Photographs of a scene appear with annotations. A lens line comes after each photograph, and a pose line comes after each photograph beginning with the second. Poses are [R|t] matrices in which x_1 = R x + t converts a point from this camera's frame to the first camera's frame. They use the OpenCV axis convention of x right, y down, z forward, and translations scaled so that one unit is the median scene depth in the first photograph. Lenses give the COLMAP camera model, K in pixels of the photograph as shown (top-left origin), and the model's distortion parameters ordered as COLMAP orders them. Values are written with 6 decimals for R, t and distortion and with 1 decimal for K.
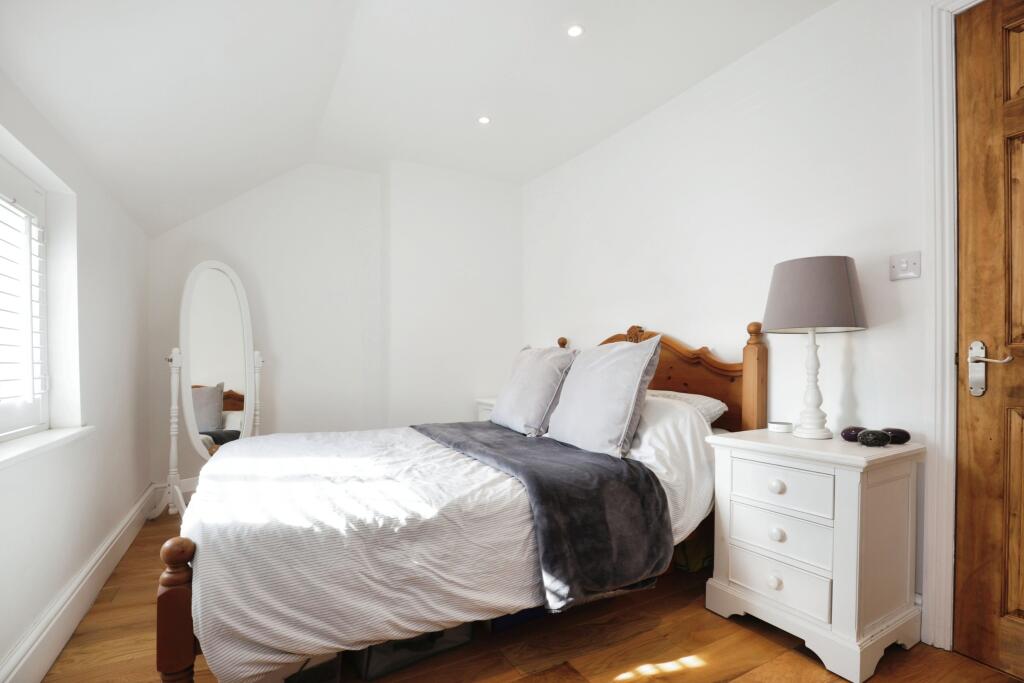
lens RADIAL K [[474.3, 0, 532.6], [0, 474.3, 366.8], [0, 0, 1]] dist [-0.029677, 0.001455]
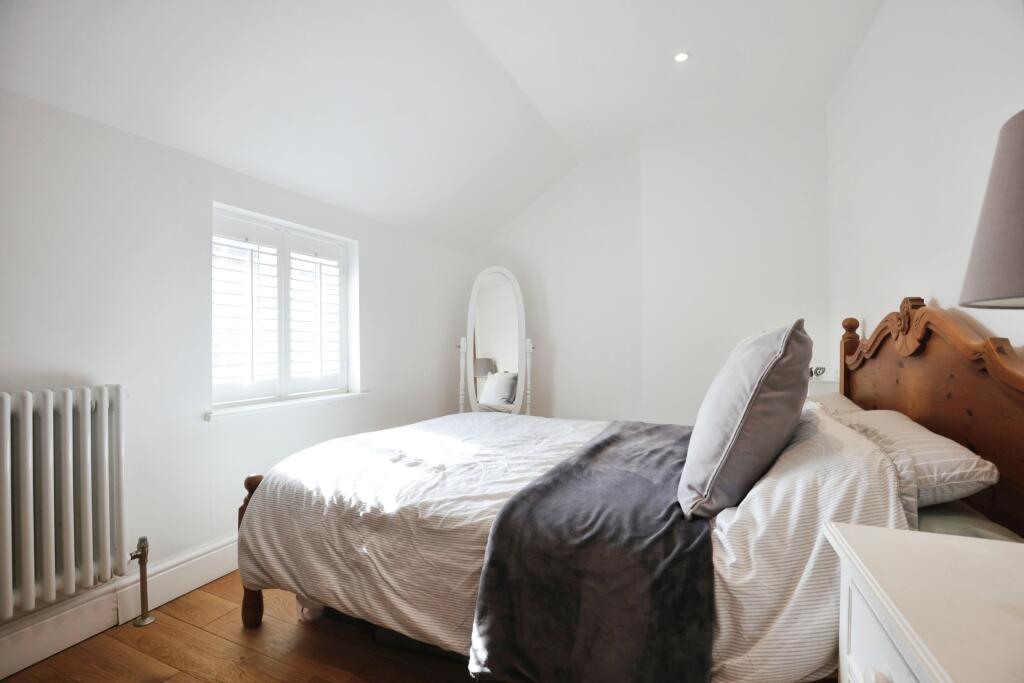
lens RADIAL K [[474.3, 0, 510.5], [0, 474.3, 340.9], [0, 0, 1]] dist [-0.029677, 0.001455]
pose [[0.606207, 0.003833, -0.795298, 0.727345], [-0.011064, 0.999932, -0.003614, -0.053068], [0.795230, 0.010990, 0.606208, 0.555290]]
